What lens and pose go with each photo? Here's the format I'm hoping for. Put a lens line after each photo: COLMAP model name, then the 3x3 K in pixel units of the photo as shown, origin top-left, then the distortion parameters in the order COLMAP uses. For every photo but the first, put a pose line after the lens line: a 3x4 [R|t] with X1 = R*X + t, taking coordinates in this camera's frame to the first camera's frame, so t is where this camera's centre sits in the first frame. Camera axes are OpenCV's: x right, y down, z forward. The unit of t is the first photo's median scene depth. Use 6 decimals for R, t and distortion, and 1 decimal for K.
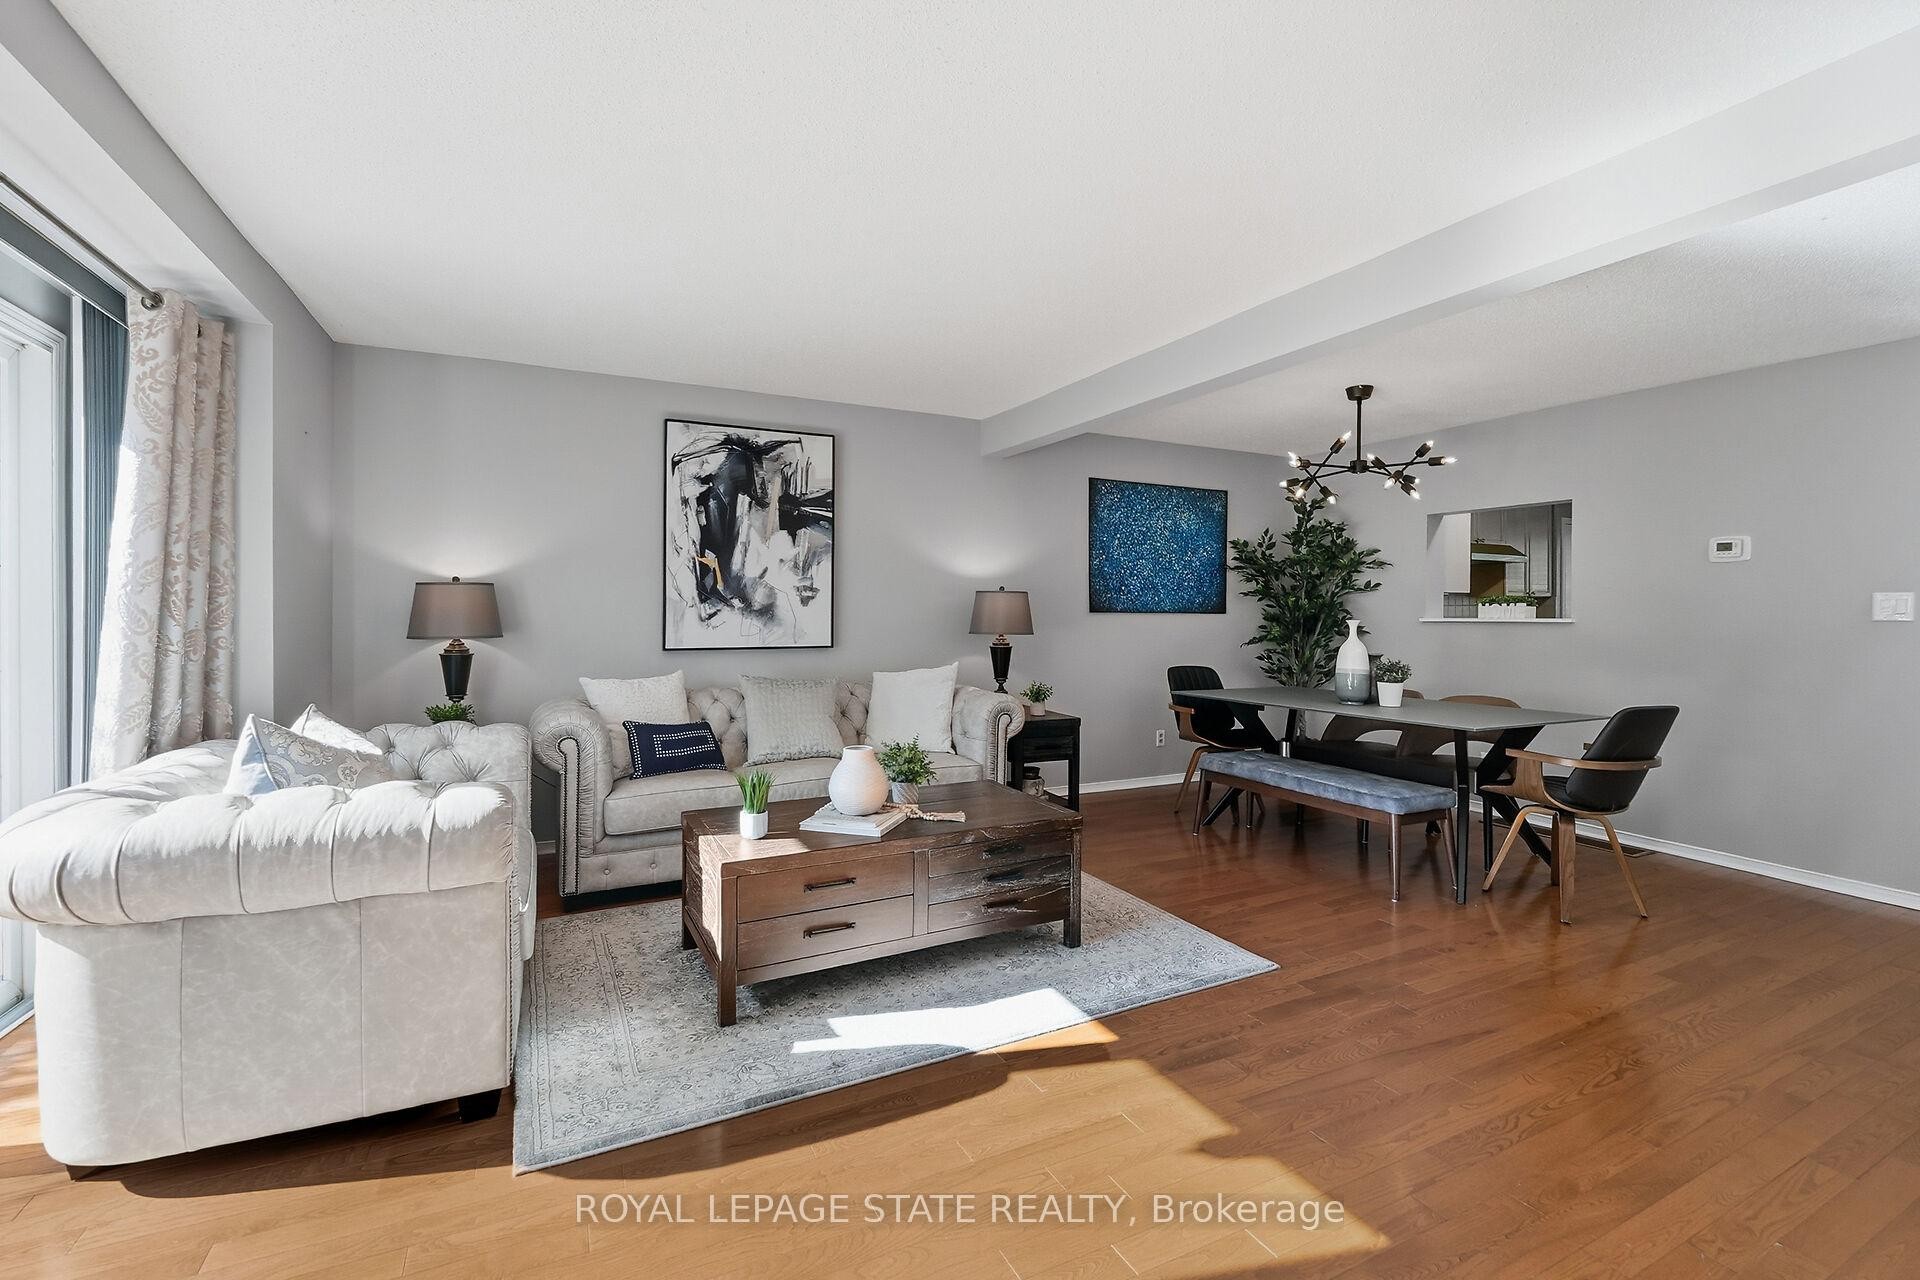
lens RADIAL K [[851.7, 0, 985.5], [0, 851.7, 624.0], [0, 0, 1]] dist [-0.000348, -0.007052]
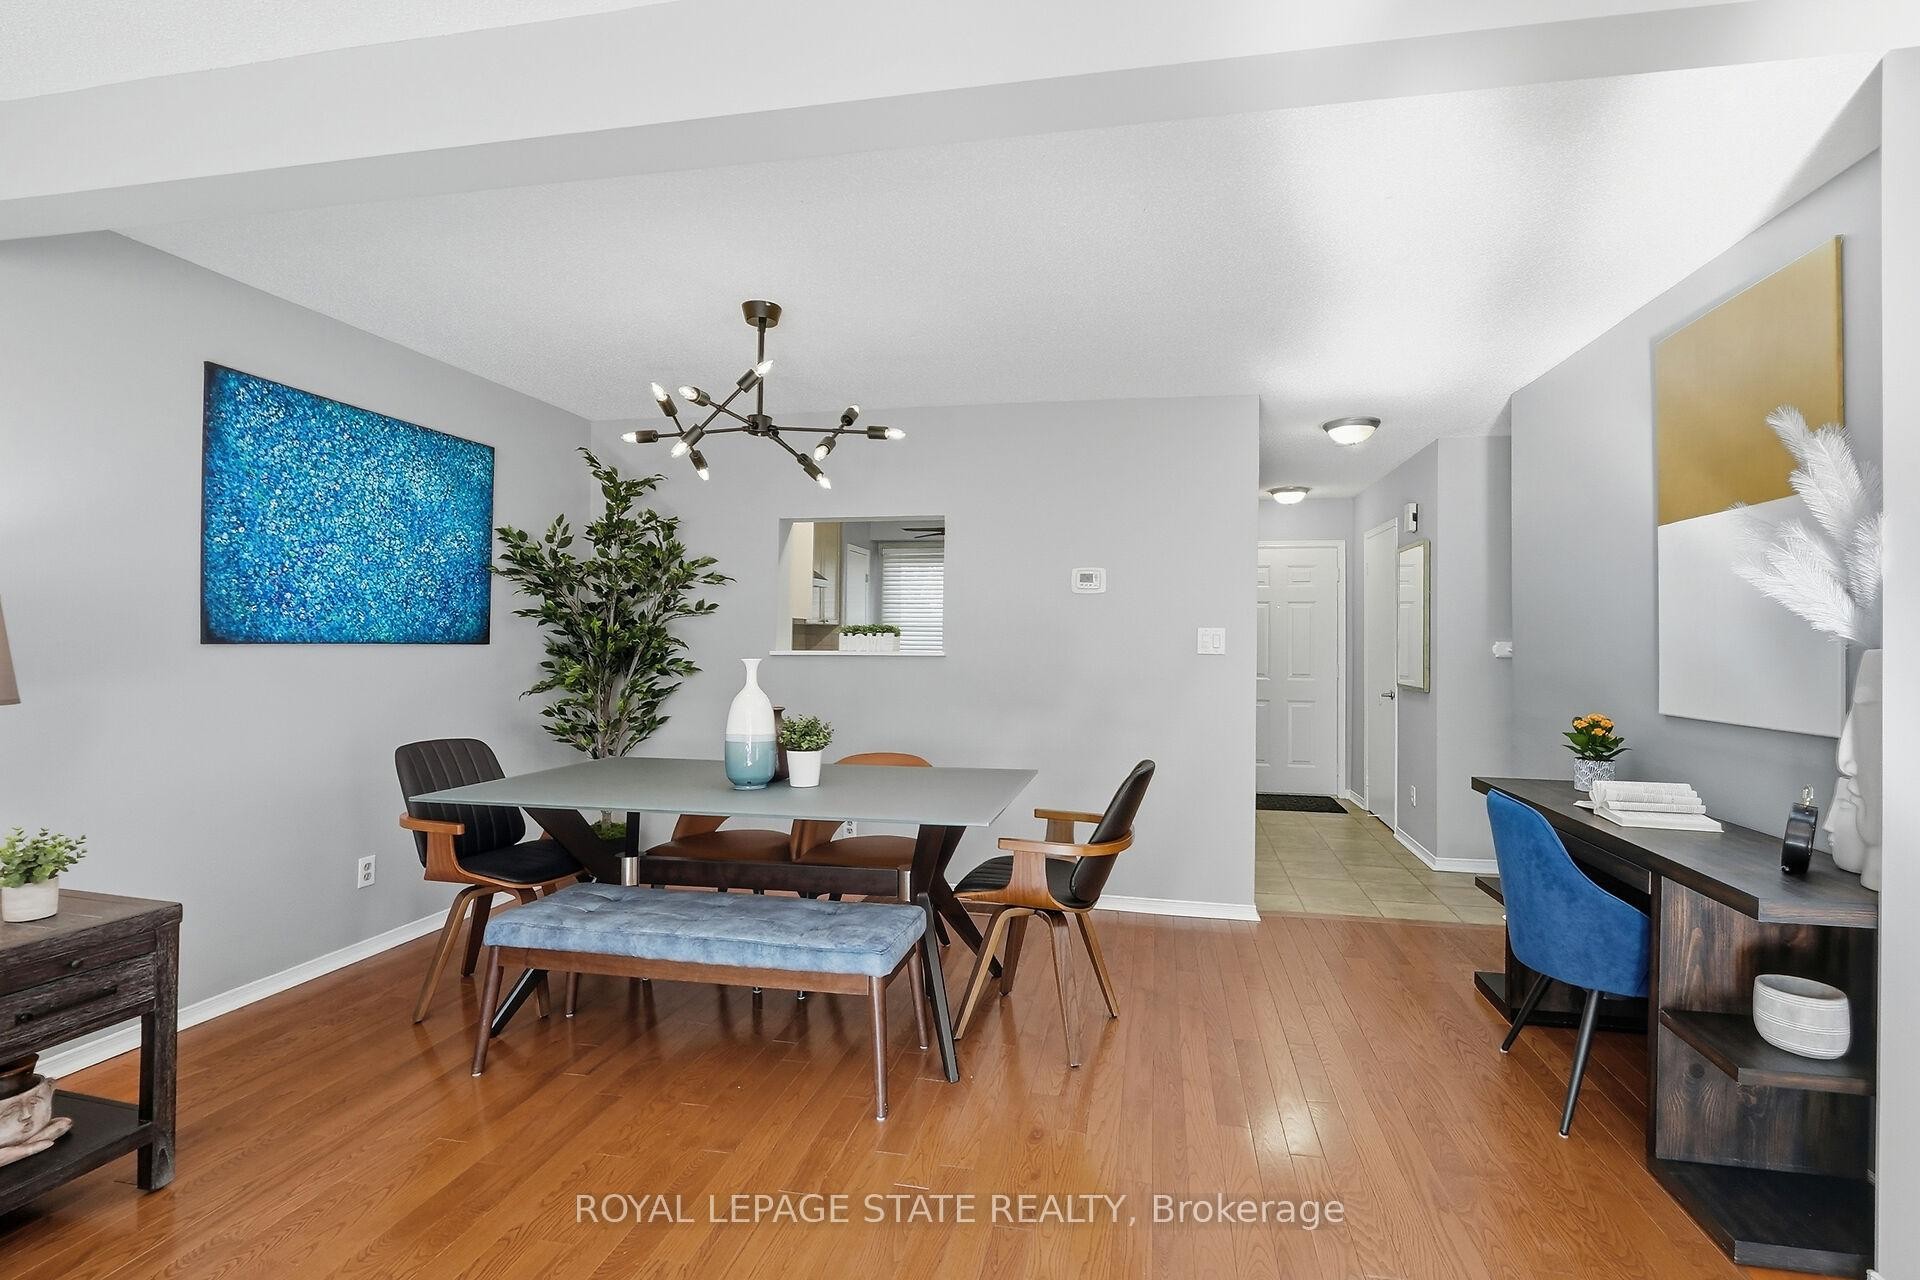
lens RADIAL K [[851.7, 0, 985.5], [0, 851.7, 624.0], [0, 0, 1]] dist [-0.000348, -0.007052]
pose [[0.626267, 0.016887, 0.779426, 0.026714], [0.004814, 0.999663, -0.025526, -0.009892], [-0.779594, 0.019738, 0.625974, 0.343948]]
